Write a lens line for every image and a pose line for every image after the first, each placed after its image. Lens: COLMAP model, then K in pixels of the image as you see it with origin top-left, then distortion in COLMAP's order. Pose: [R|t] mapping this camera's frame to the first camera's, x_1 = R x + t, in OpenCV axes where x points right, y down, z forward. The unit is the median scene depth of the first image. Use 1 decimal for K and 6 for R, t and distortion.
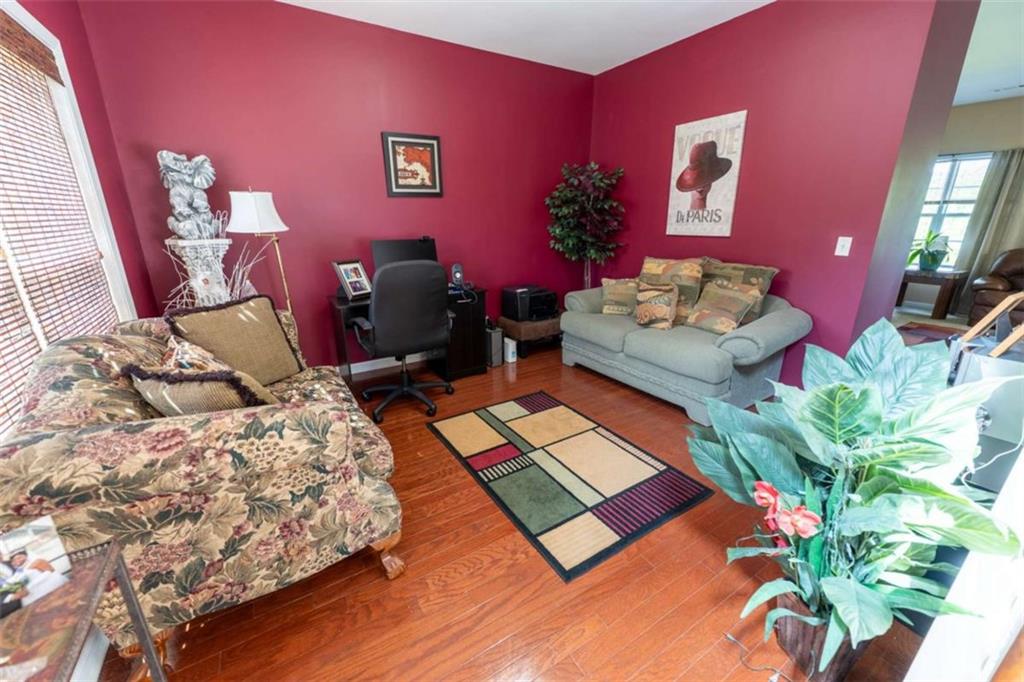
lens RADIAL K [[401.9, 0, 513.5], [0, 401.9, 339.5], [0, 0, 1]] dist [-0.000754, 0.000091]
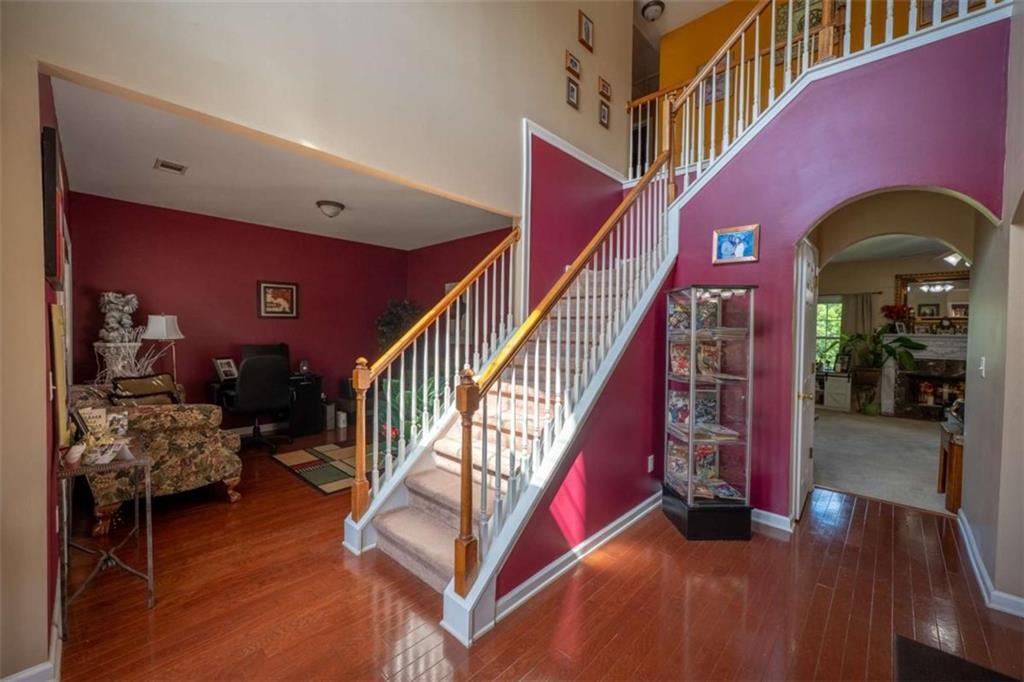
lens RADIAL K [[401.9, 0, 514.0], [0, 401.9, 339.7], [0, 0, 1]] dist [-0.000754, 0.000091]
pose [[0.966670, 0.009319, 0.255855, 0.345763], [0.060707, 0.962495, -0.264420, 0.271233], [-0.248723, 0.271140, 0.929850, -0.929622]]
